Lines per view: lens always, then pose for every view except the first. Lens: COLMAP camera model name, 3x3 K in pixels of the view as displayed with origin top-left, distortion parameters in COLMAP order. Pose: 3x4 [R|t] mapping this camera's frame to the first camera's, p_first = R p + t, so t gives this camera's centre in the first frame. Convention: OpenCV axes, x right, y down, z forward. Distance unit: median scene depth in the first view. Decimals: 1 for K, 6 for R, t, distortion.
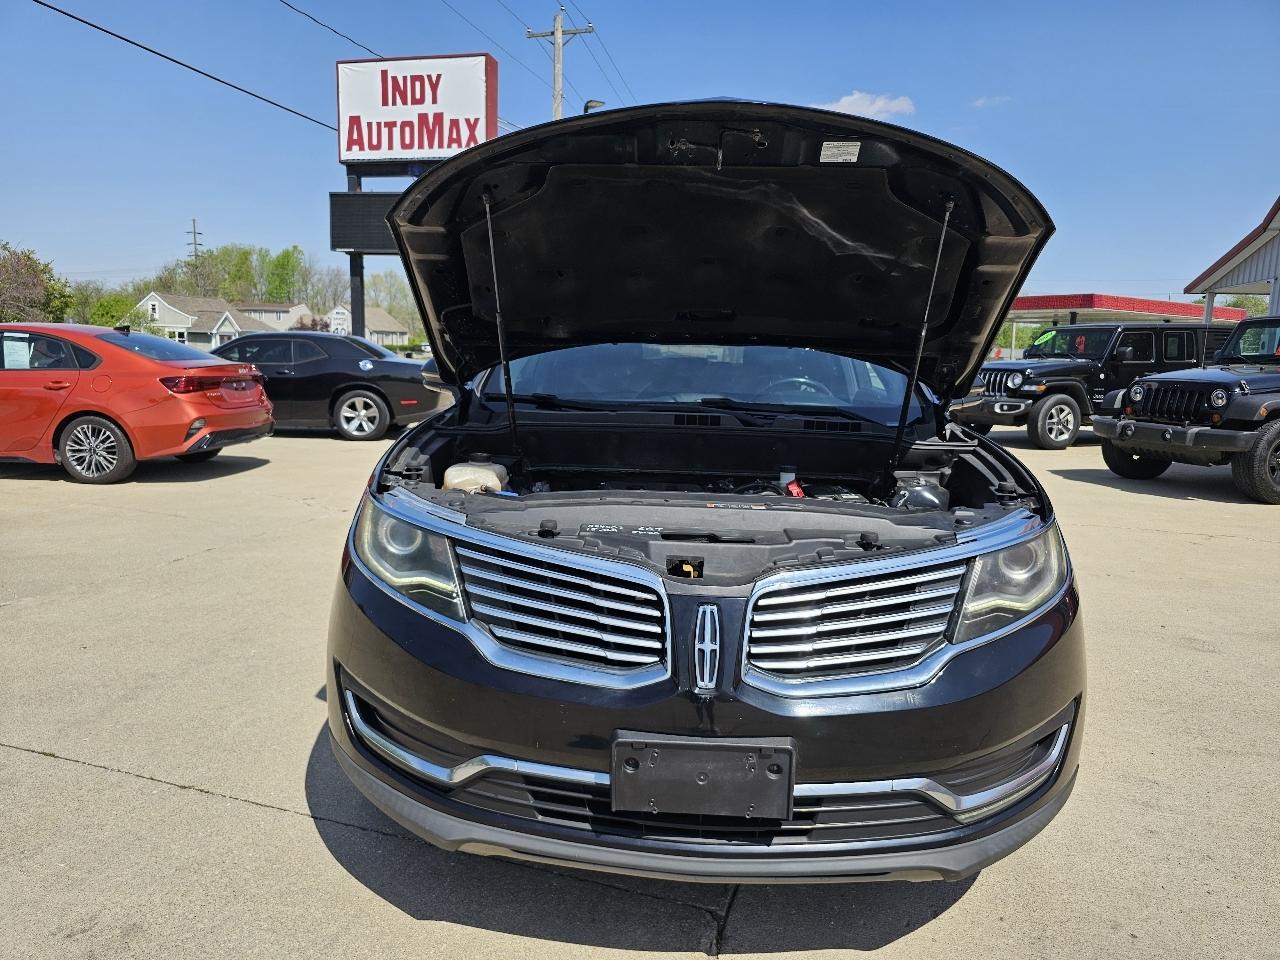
lens RADIAL K [[876.6, 0, 639.5], [0, 876.6, 496.5], [0, 0, 1]] dist [0.045665, -0.040288]
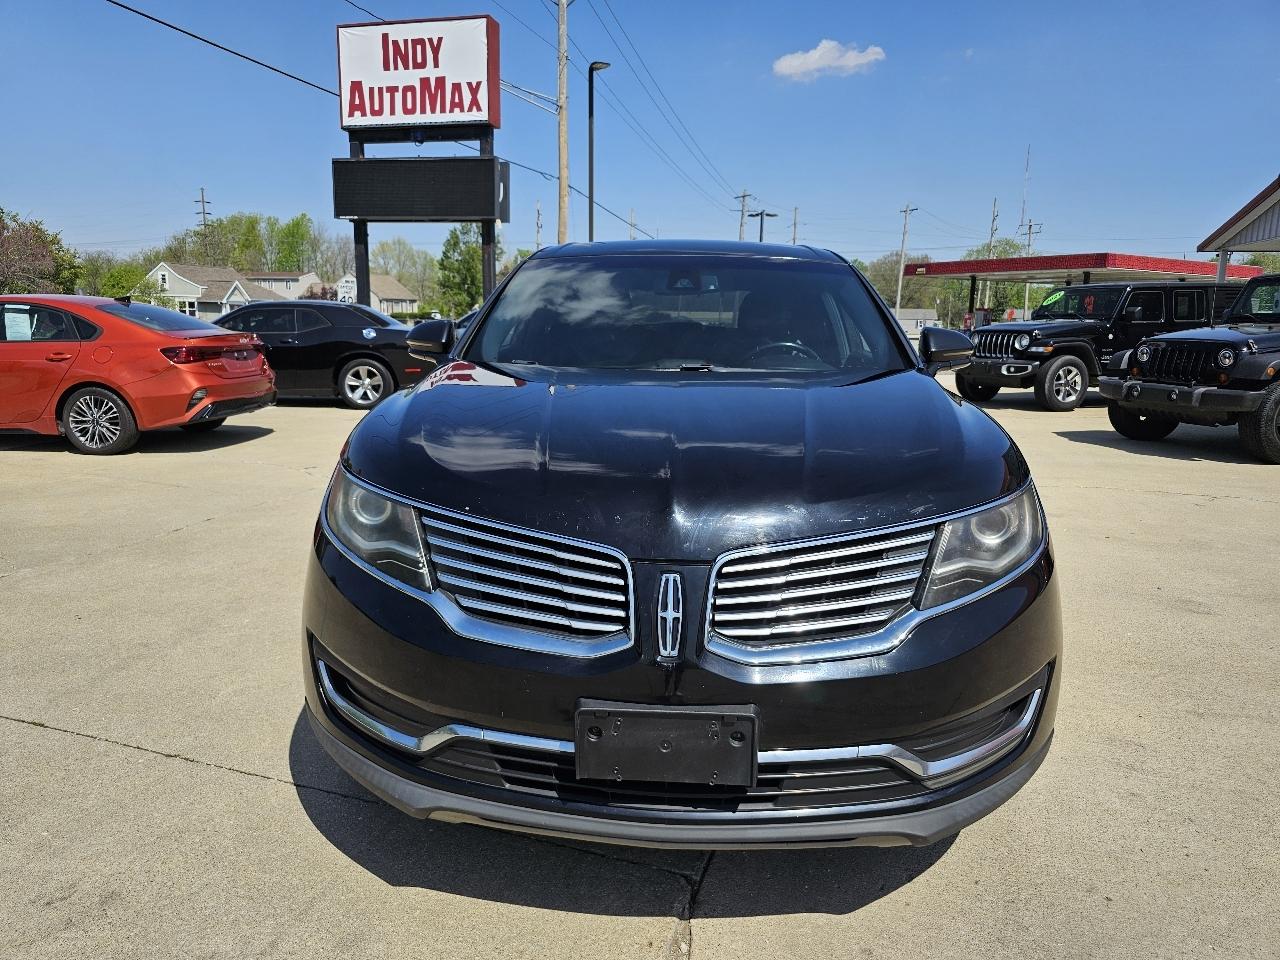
lens RADIAL K [[875.0, 0, 644.2], [0, 875.0, 484.2], [0, 0, 1]] dist [0.044680, -0.039143]
pose [[0.999913, -0.008832, -0.009846, 0.013377], [0.009078, 0.999643, 0.025140, -0.000544], [0.009620, -0.025227, 0.999635, 0.002468]]
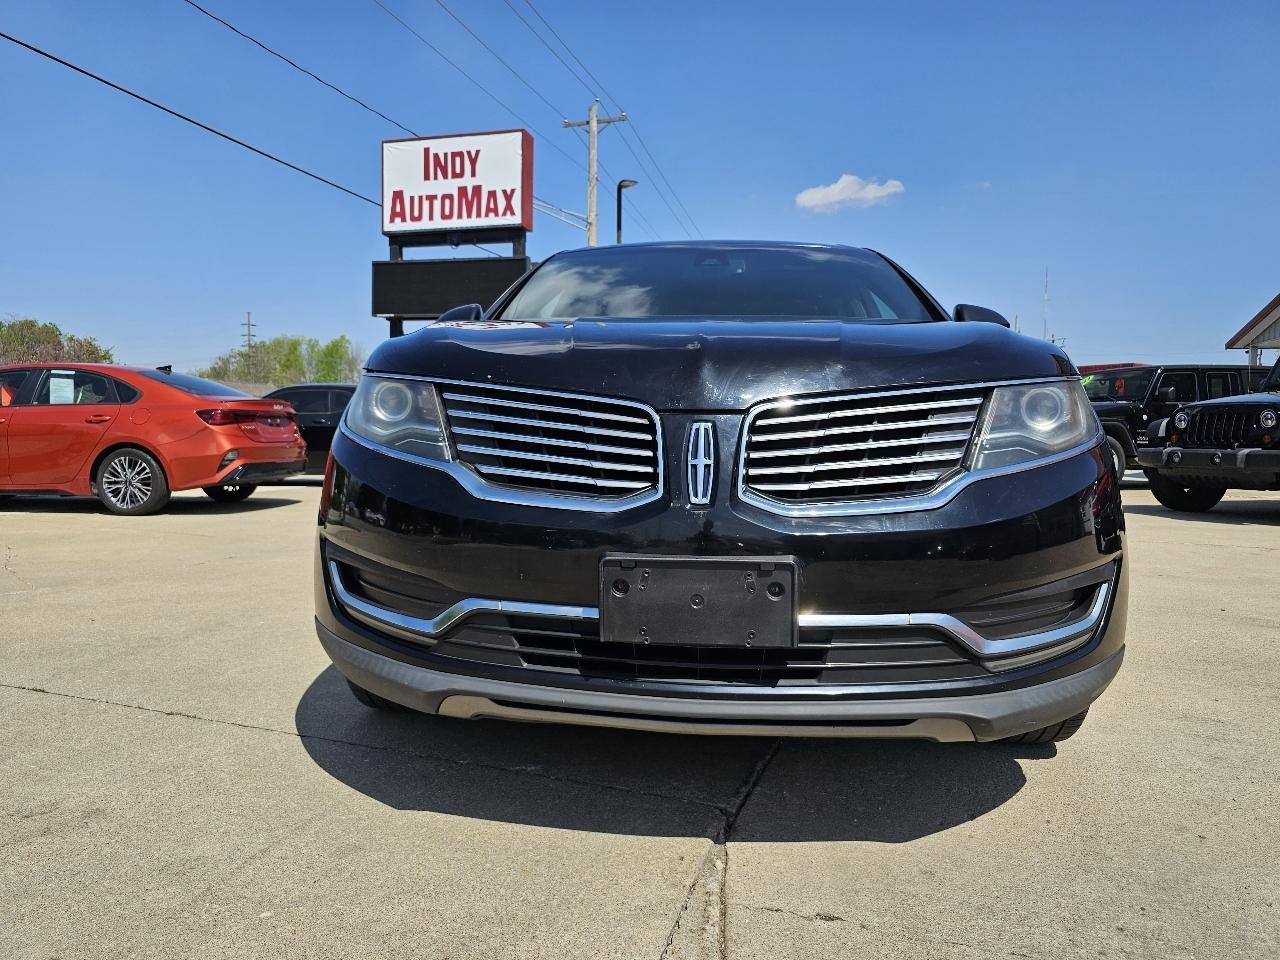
lens RADIAL K [[880.7, 0, 640.0], [0, 880.7, 480.0], [0, 0, 1]] dist [0.044297, -0.041376]
pose [[0.998986, -0.012883, -0.043131, 0.011889], [0.007831, 0.993298, -0.115316, 0.067372], [0.044328, 0.114861, 0.992392, 0.015691]]
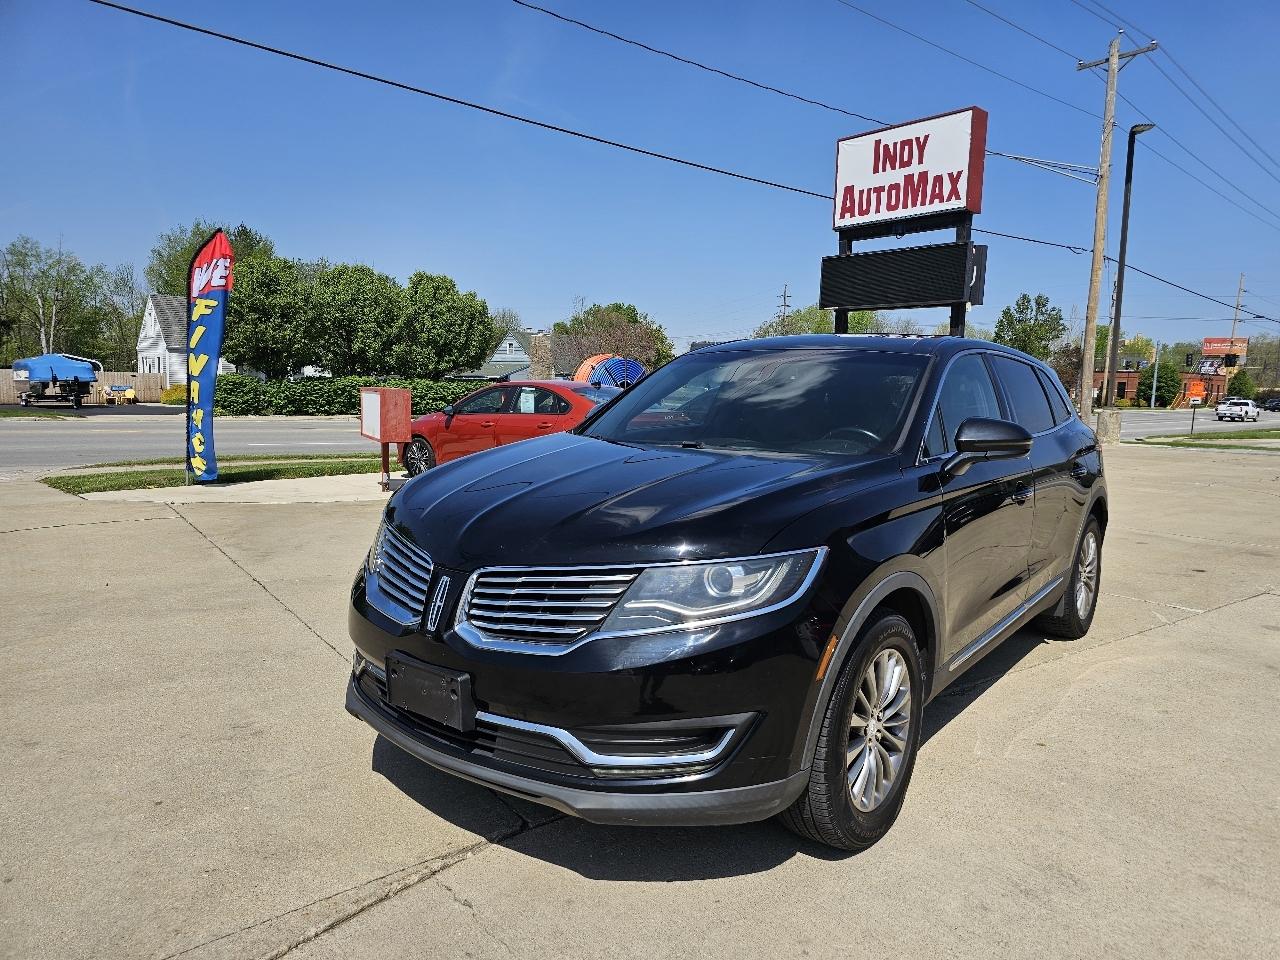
lens RADIAL K [[877.1, 0, 667.4], [0, 877.1, 502.8], [0, 0, 1]] dist [0.051407, -0.041241]
pose [[0.820296, 0.069696, -0.567676, 0.275703], [-0.095626, 0.995289, -0.015984, -0.002166], [0.563888, 0.067396, 0.823097, -0.001769]]
